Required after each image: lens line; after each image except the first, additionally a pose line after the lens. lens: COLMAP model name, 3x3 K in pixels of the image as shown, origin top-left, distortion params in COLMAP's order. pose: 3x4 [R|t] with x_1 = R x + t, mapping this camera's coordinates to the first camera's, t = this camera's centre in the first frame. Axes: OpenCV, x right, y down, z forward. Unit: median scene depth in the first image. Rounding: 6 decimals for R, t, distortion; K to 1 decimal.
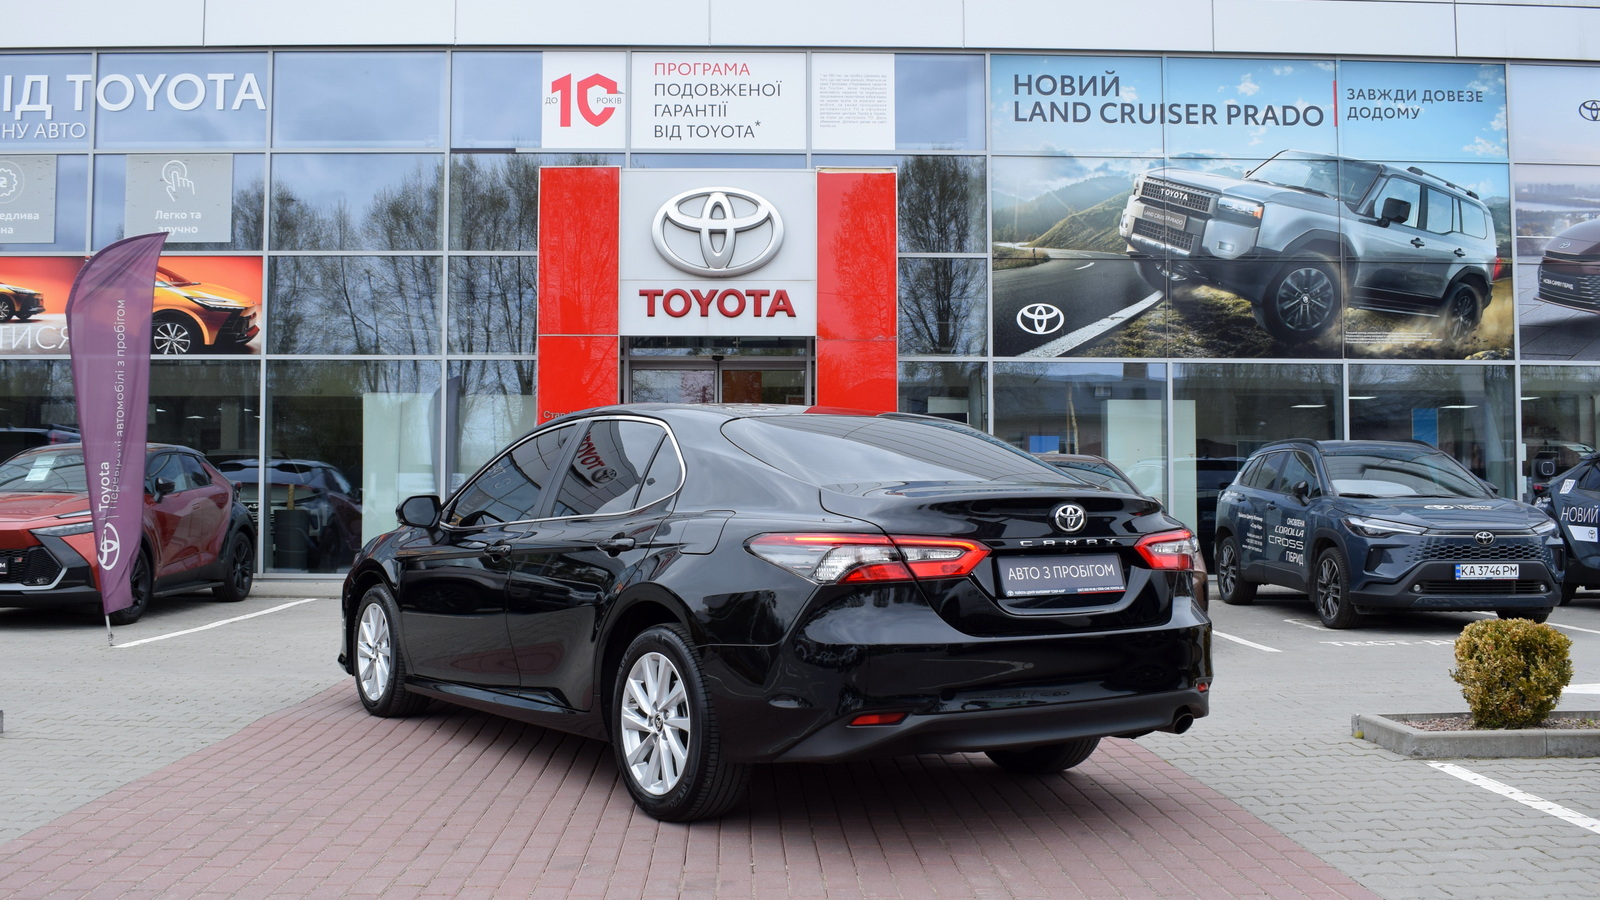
lens RADIAL K [[1900.1, 0, 817.2], [0, 1900.1, 428.7], [0, 0, 1]] dist [-0.078117, 0.000000]
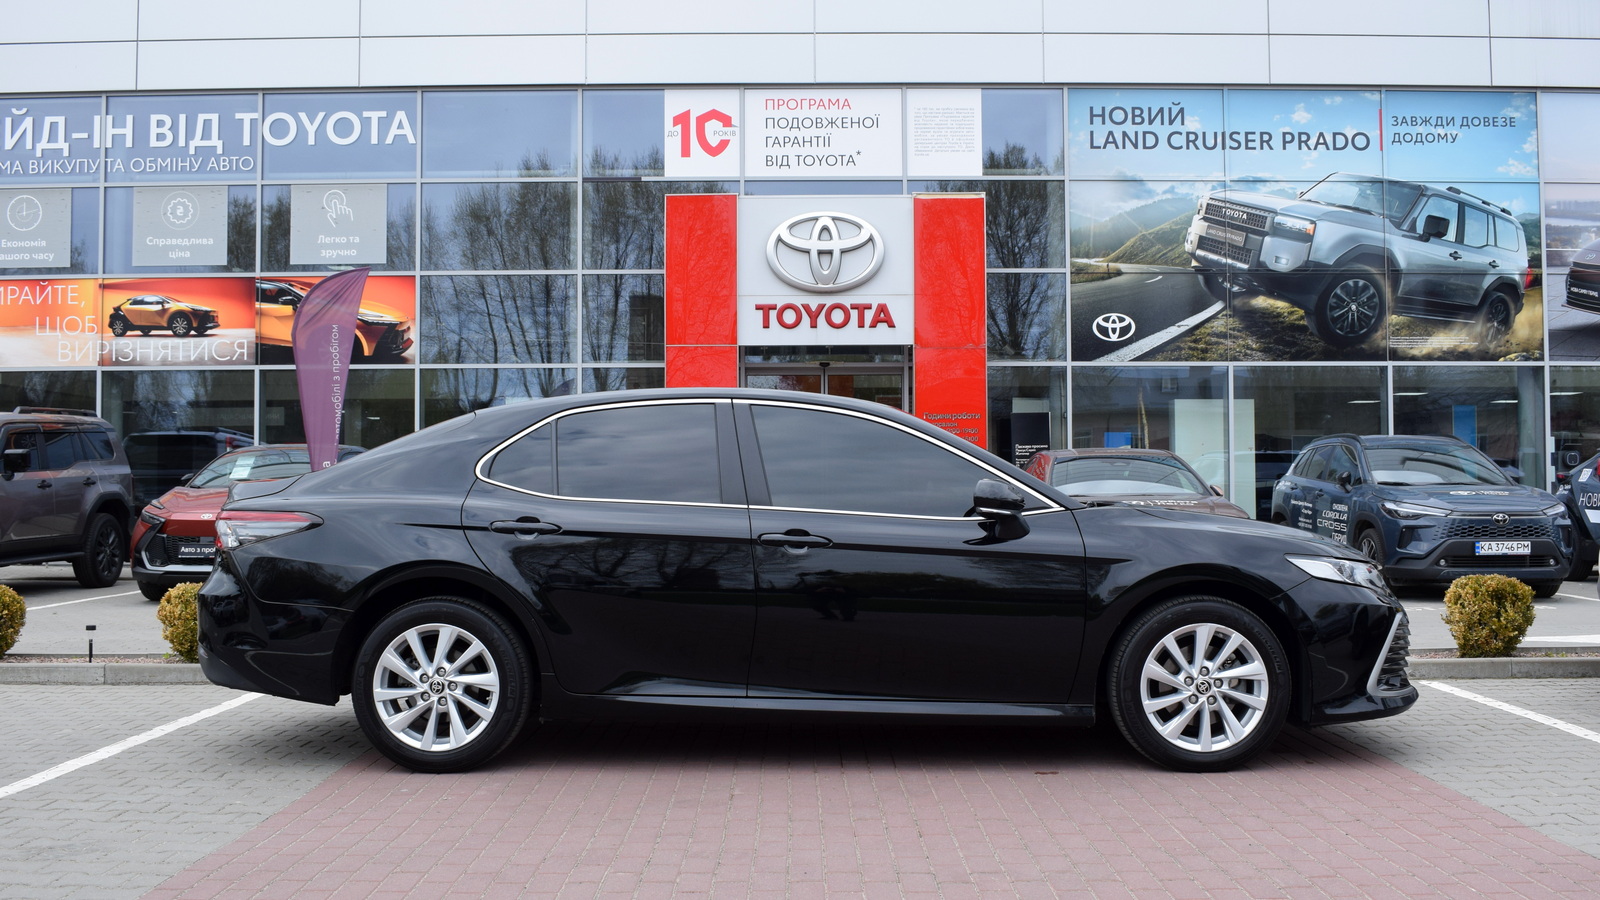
lens RADIAL K [[2189.3, 0, 787.5], [0, 2189.3, 459.7], [0, 0, 1]] dist [-0.065006, 0.000000]
pose [[0.999712, -0.006330, -0.023170, -0.044672], [0.006764, 0.999802, 0.018719, -0.005454], [0.023046, -0.018871, 0.999556, -0.287677]]
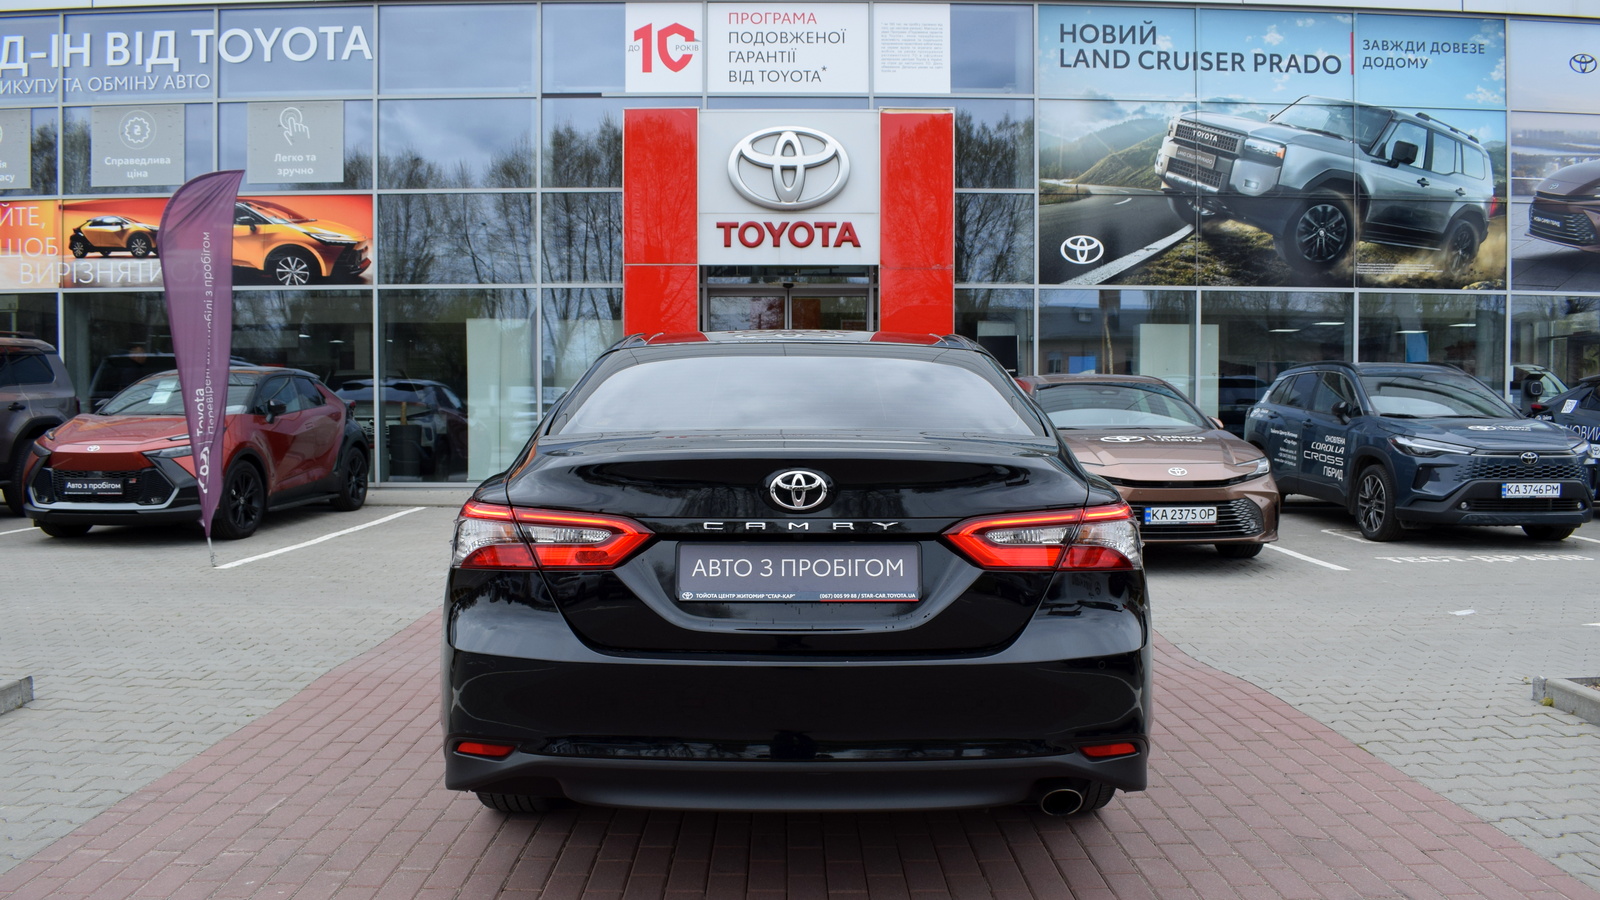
lens RADIAL K [[1326.2, 0, 819.4], [0, 1326.2, 473.1], [0, 0, 1]] dist [-0.095794, 0.012630]
pose [[0.999991, -0.001251, -0.004114, -0.031342], [0.001639, 0.995425, 0.095533, -0.002416], [0.003976, -0.095539, 0.995418, 0.229732]]
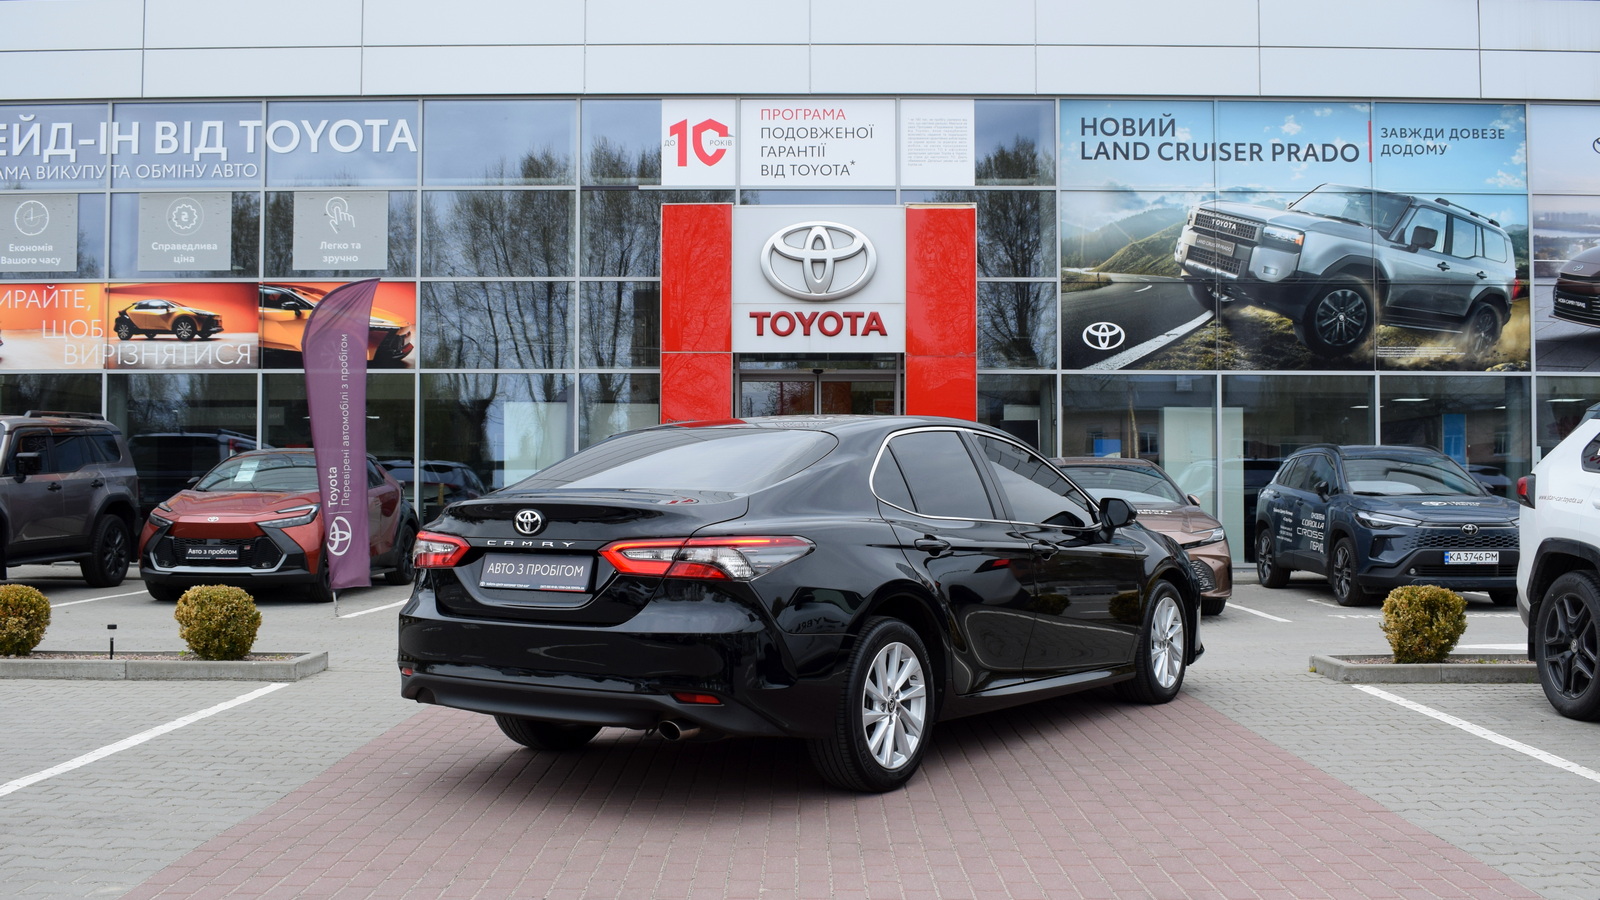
lens RADIAL K [[2392.6, 0, 784.6], [0, 2392.6, 457.2], [0, 0, 1]] dist [-0.050130, 0.000000]
pose [[0.999289, -0.000729, -0.037692, -0.018427], [0.001616, 0.999722, 0.023518, -0.019559], [0.037664, -0.023562, 0.999013, -0.428230]]
